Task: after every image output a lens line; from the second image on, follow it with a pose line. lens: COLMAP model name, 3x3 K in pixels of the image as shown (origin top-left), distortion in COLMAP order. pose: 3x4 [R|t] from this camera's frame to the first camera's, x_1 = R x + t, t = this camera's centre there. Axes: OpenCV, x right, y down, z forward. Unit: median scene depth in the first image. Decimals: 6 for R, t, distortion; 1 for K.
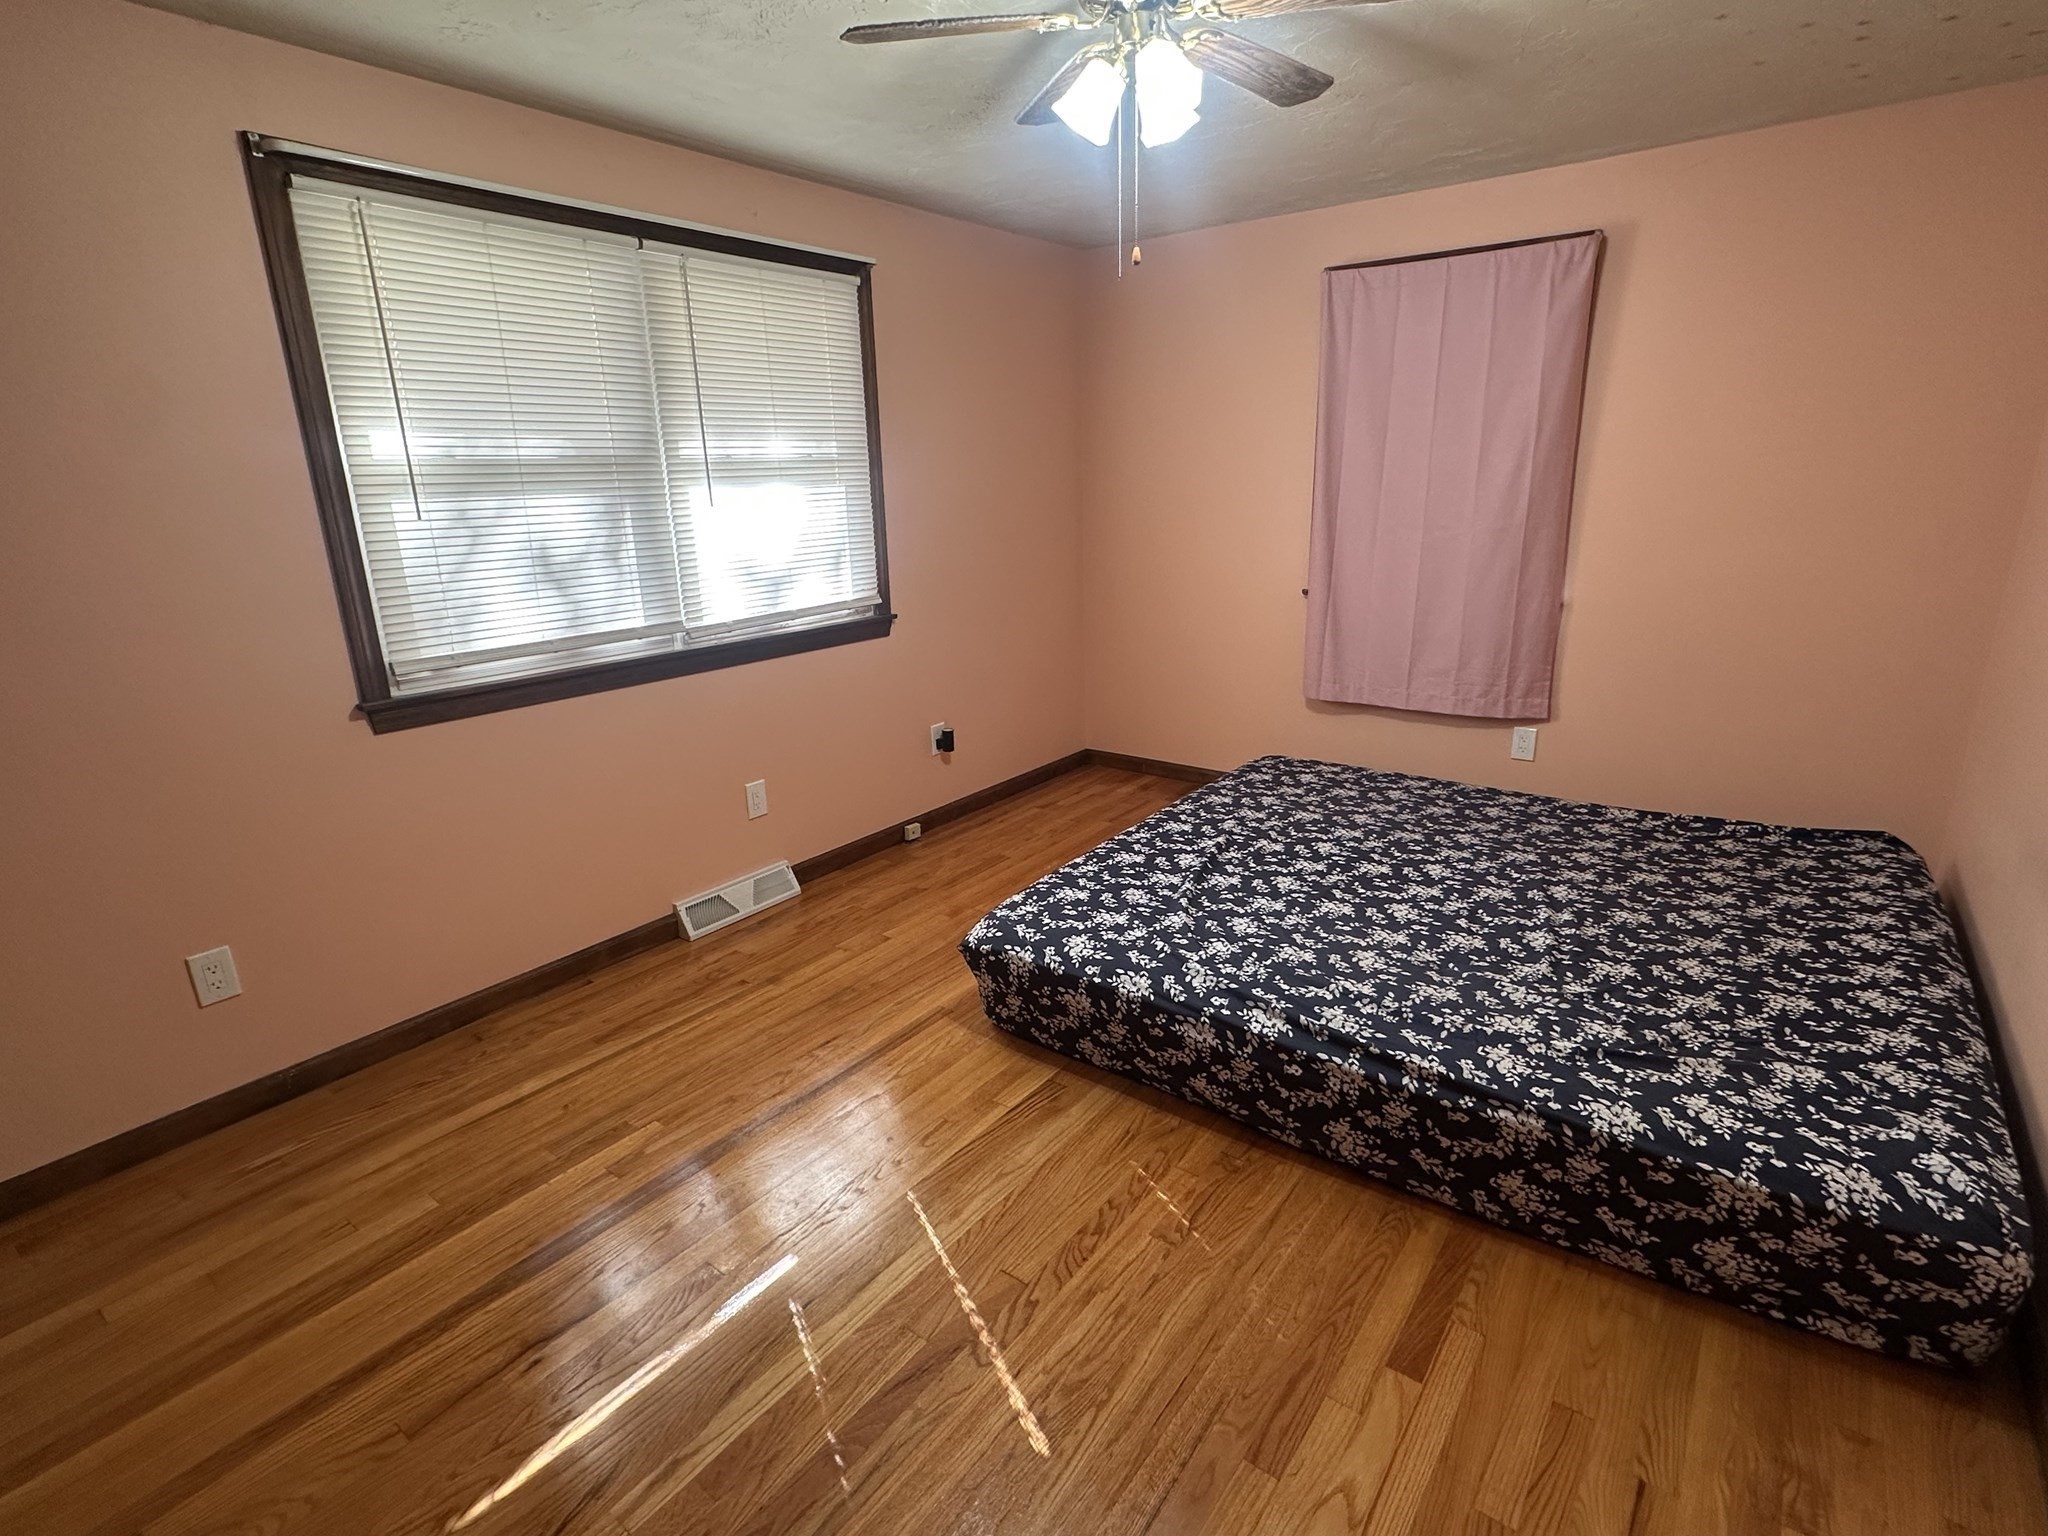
lens RADIAL K [[1001.5, 0, 1022.7], [0, 1001.5, 766.8], [0, 0, 1]] dist [-0.005253, -0.001207]
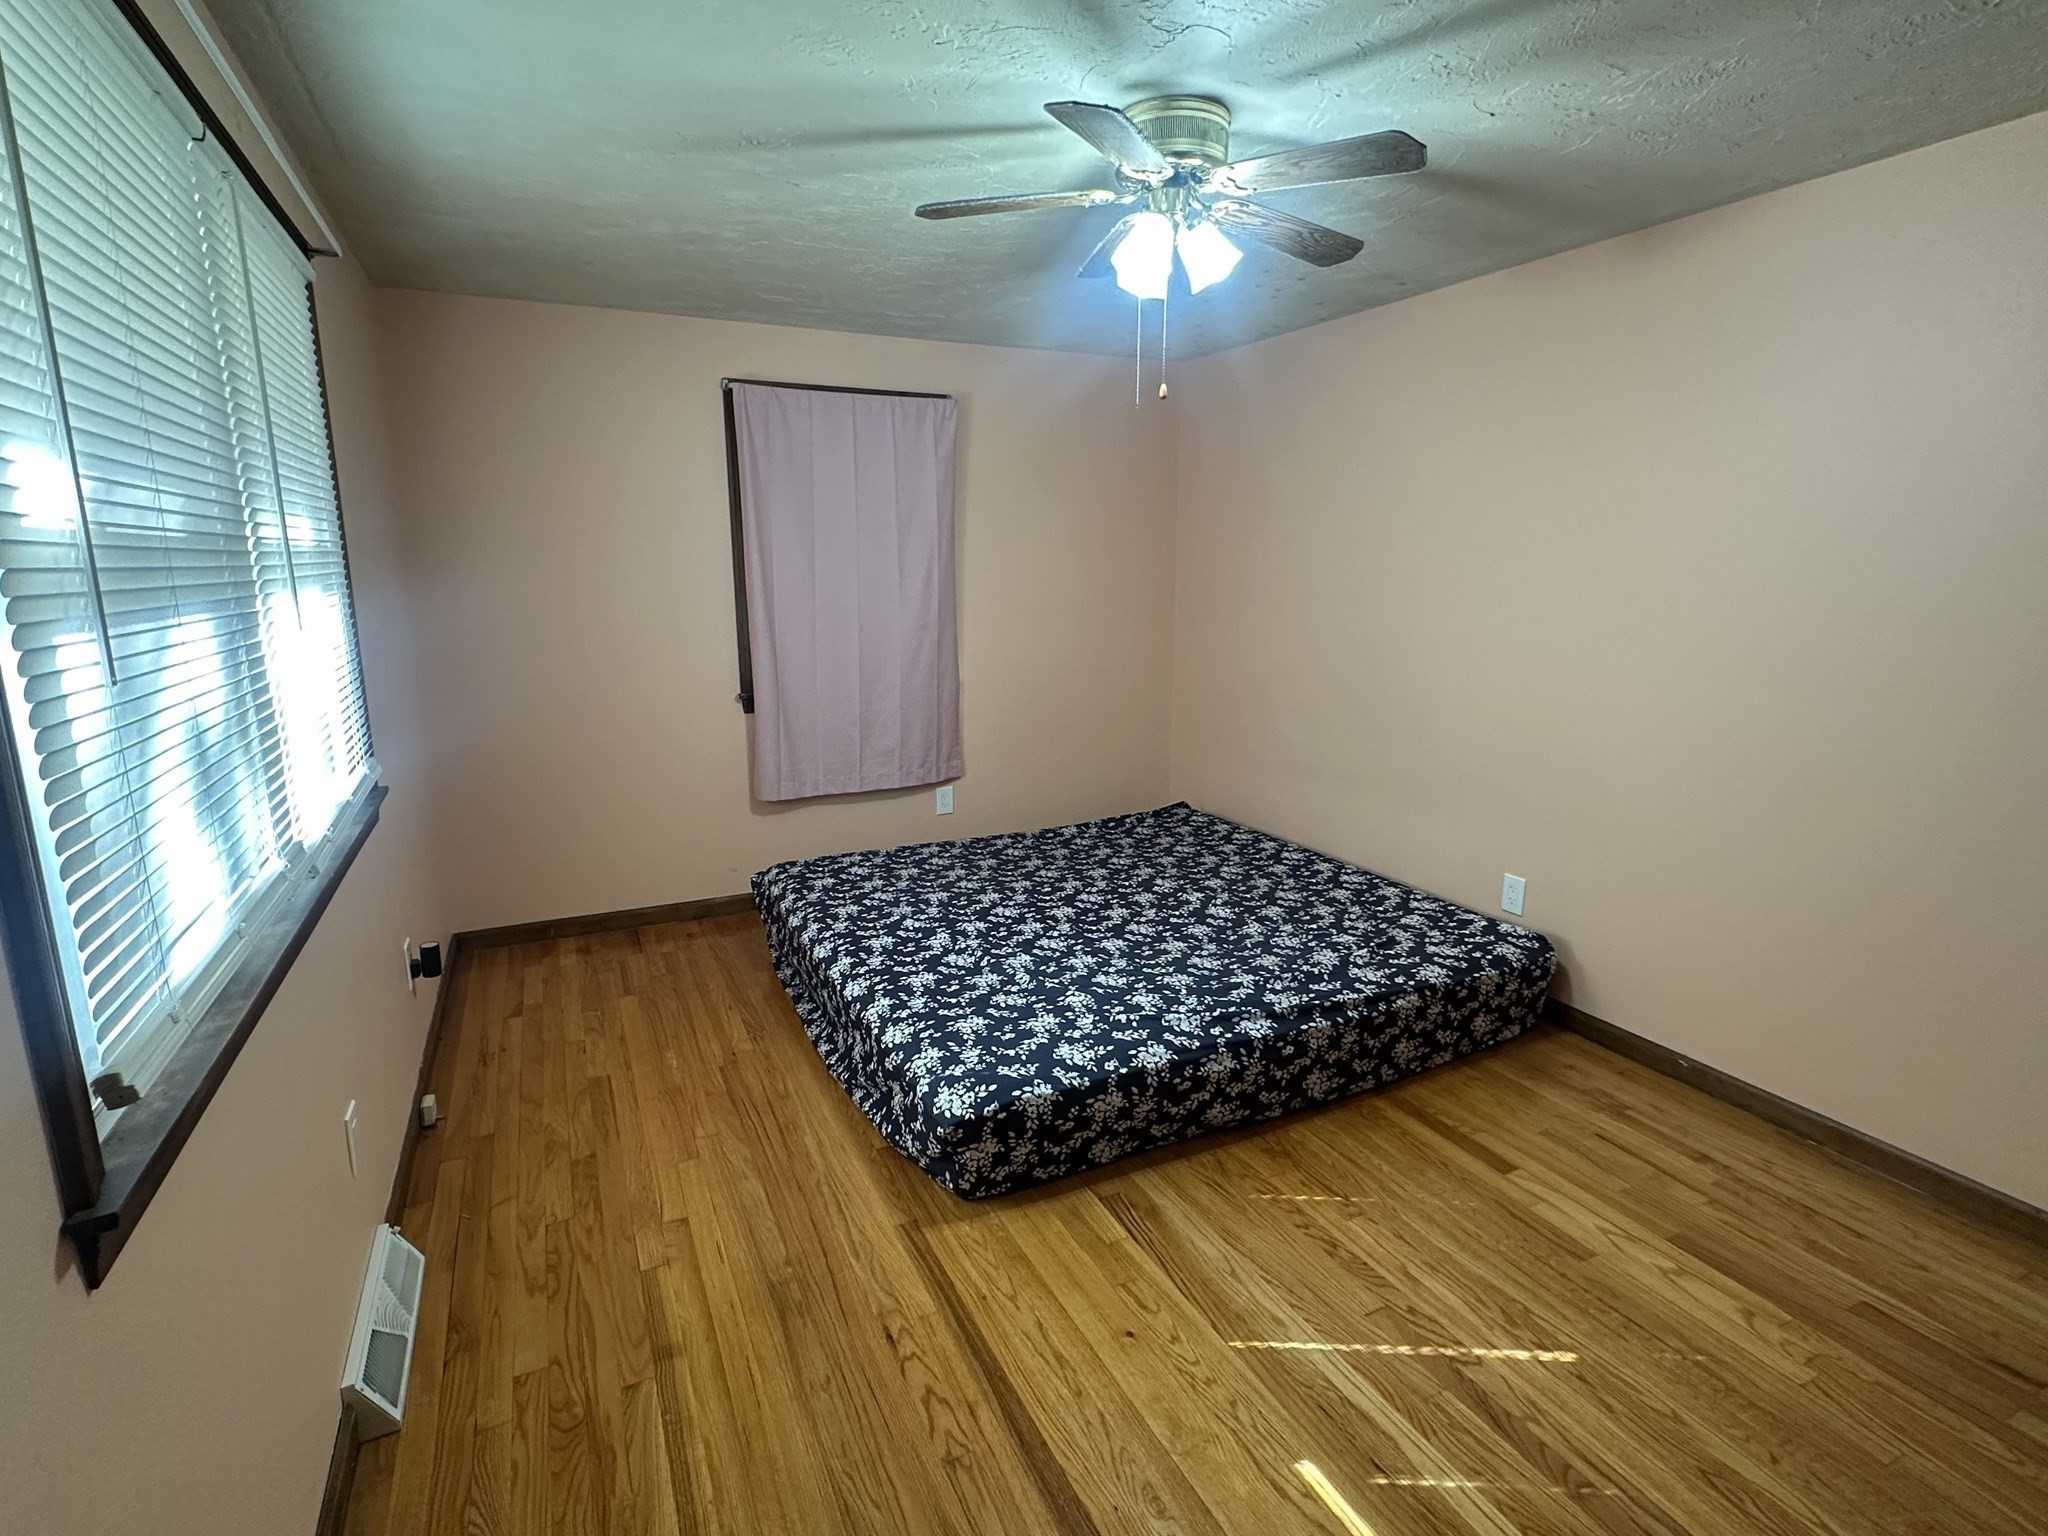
lens RADIAL K [[1001.5, 0, 1019.9], [0, 1001.5, 766.3], [0, 0, 1]] dist [-0.005253, -0.001207]
pose [[0.462307, -0.154796, 0.873104, -0.707922], [0.239785, 0.969784, 0.044972, -0.135438], [-0.853684, 0.188566, 0.485456, 0.476581]]
